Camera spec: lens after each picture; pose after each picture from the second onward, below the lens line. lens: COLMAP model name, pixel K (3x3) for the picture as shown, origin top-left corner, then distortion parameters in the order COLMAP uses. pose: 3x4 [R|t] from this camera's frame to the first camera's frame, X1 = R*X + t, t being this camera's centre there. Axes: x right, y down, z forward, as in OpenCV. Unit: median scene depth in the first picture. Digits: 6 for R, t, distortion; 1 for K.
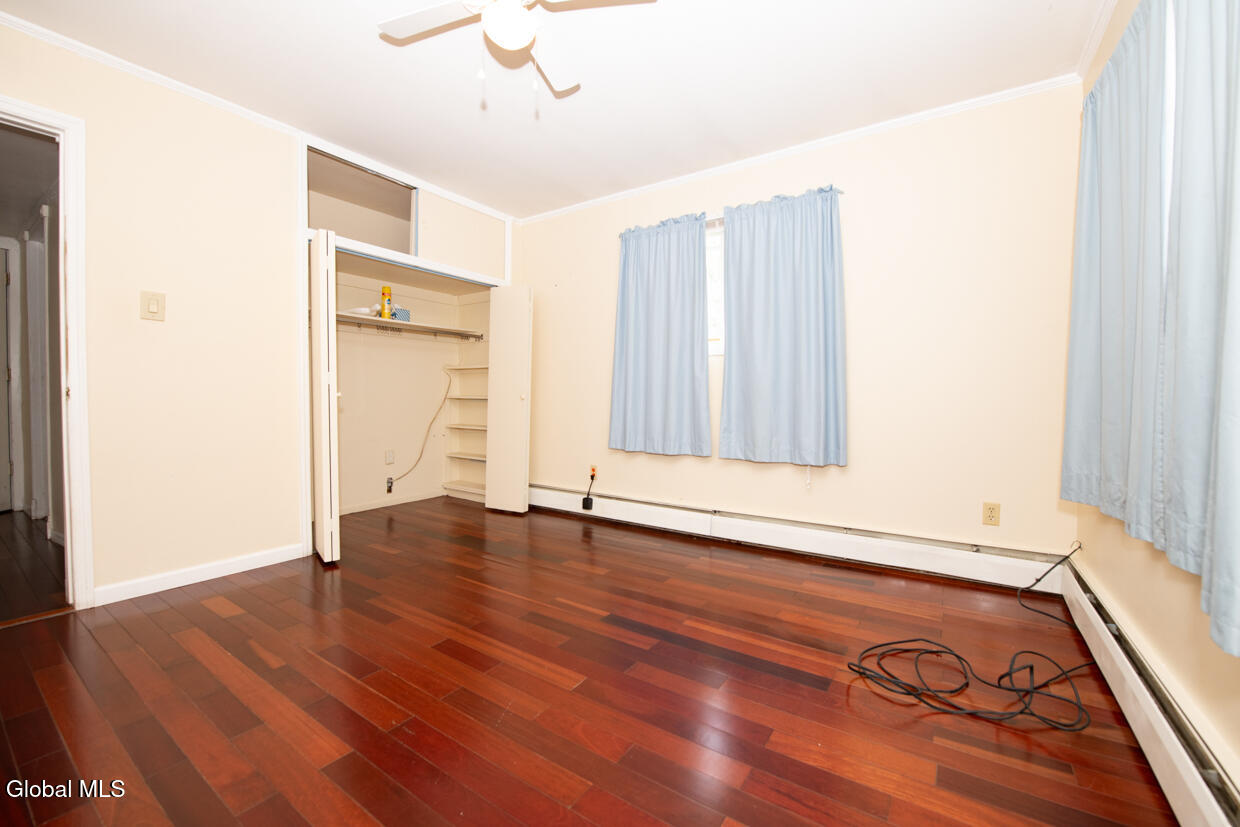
lens RADIAL K [[500.4, 0, 624.8], [0, 500.4, 407.9], [0, 0, 1]] dist [-0.018285, -0.000821]
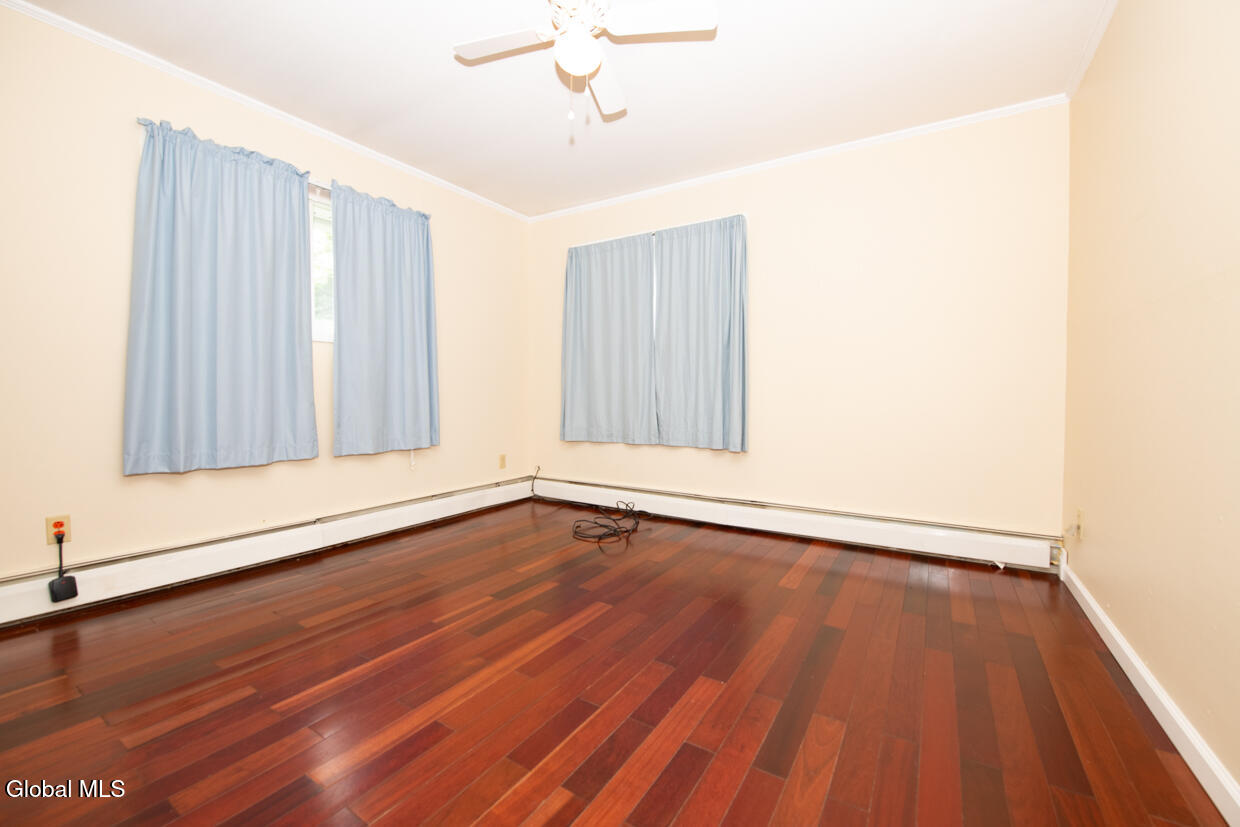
lens RADIAL K [[500.4, 0, 624.8], [0, 500.4, 407.9], [0, 0, 1]] dist [-0.018285, -0.000821]
pose [[-0.038033, -0.030339, 0.998816, -0.715170], [0.017542, 0.999365, 0.031023, -0.006342], [-0.999123, 0.018701, -0.037476, 0.499004]]
